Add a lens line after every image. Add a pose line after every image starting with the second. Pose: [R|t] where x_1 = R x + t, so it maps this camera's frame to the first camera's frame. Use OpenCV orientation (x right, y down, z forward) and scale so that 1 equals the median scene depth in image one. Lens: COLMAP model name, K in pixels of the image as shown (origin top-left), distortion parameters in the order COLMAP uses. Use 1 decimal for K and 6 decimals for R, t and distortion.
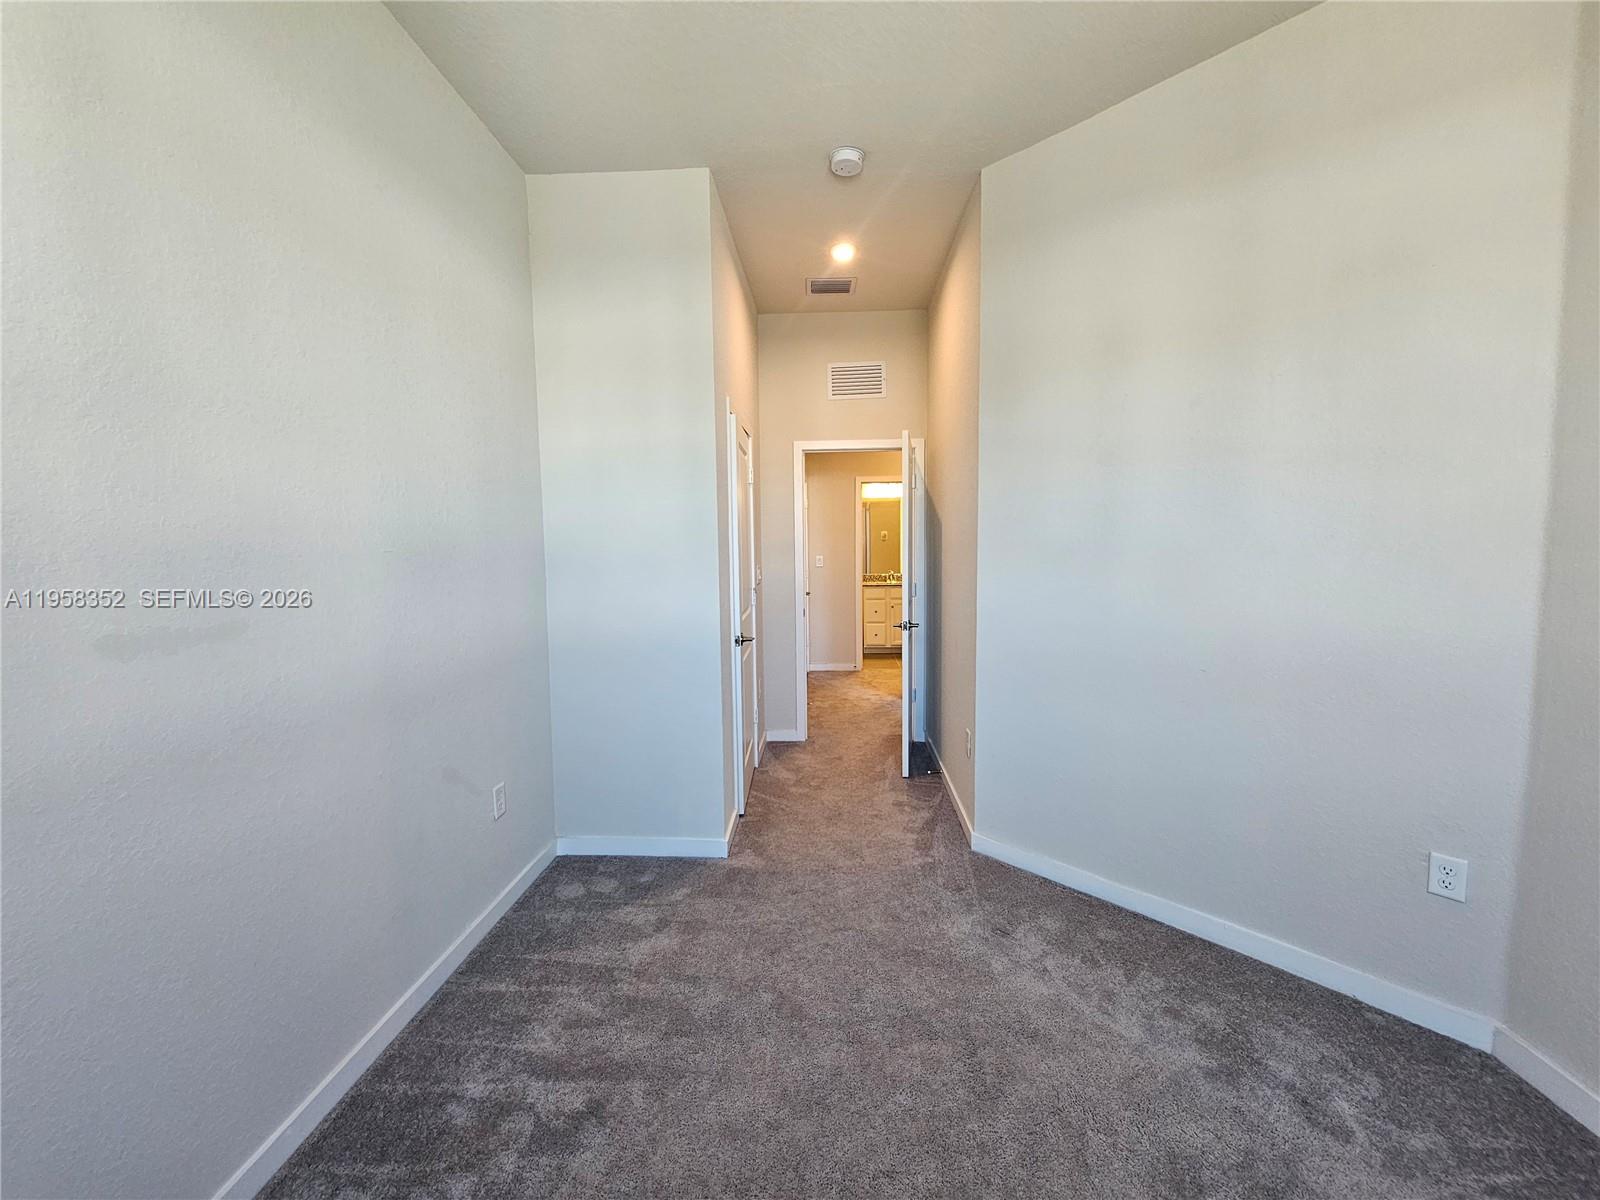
lens RADIAL K [[651.2, 0, 798.0], [0, 651.2, 598.7], [0, 0, 1]] dist [-0.001136, 0.000188]
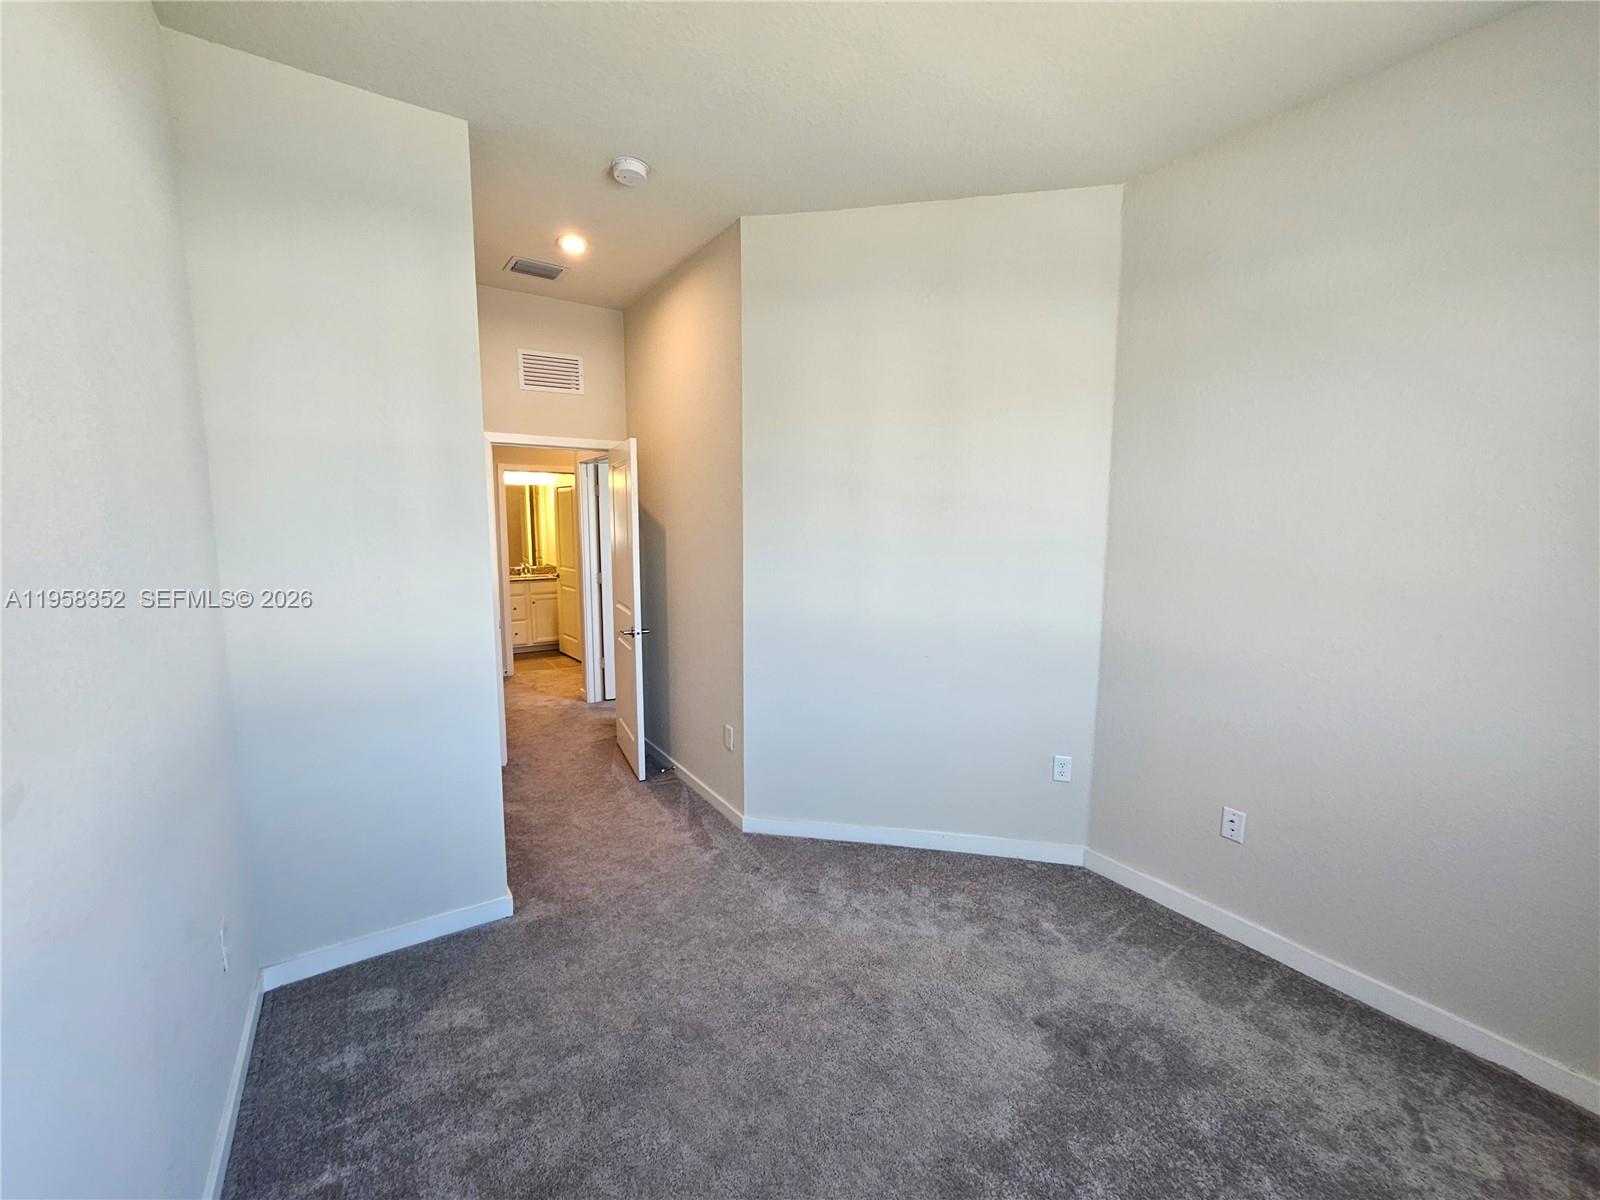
lens RADIAL K [[651.2, 0, 796.6], [0, 651.2, 599.5], [0, 0, 1]] dist [-0.001136, 0.000188]
pose [[0.800613, -0.058595, 0.596309, -0.370013], [0.037309, 0.998151, 0.047990, -0.076775], [-0.598019, -0.016174, 0.801319, 0.069397]]
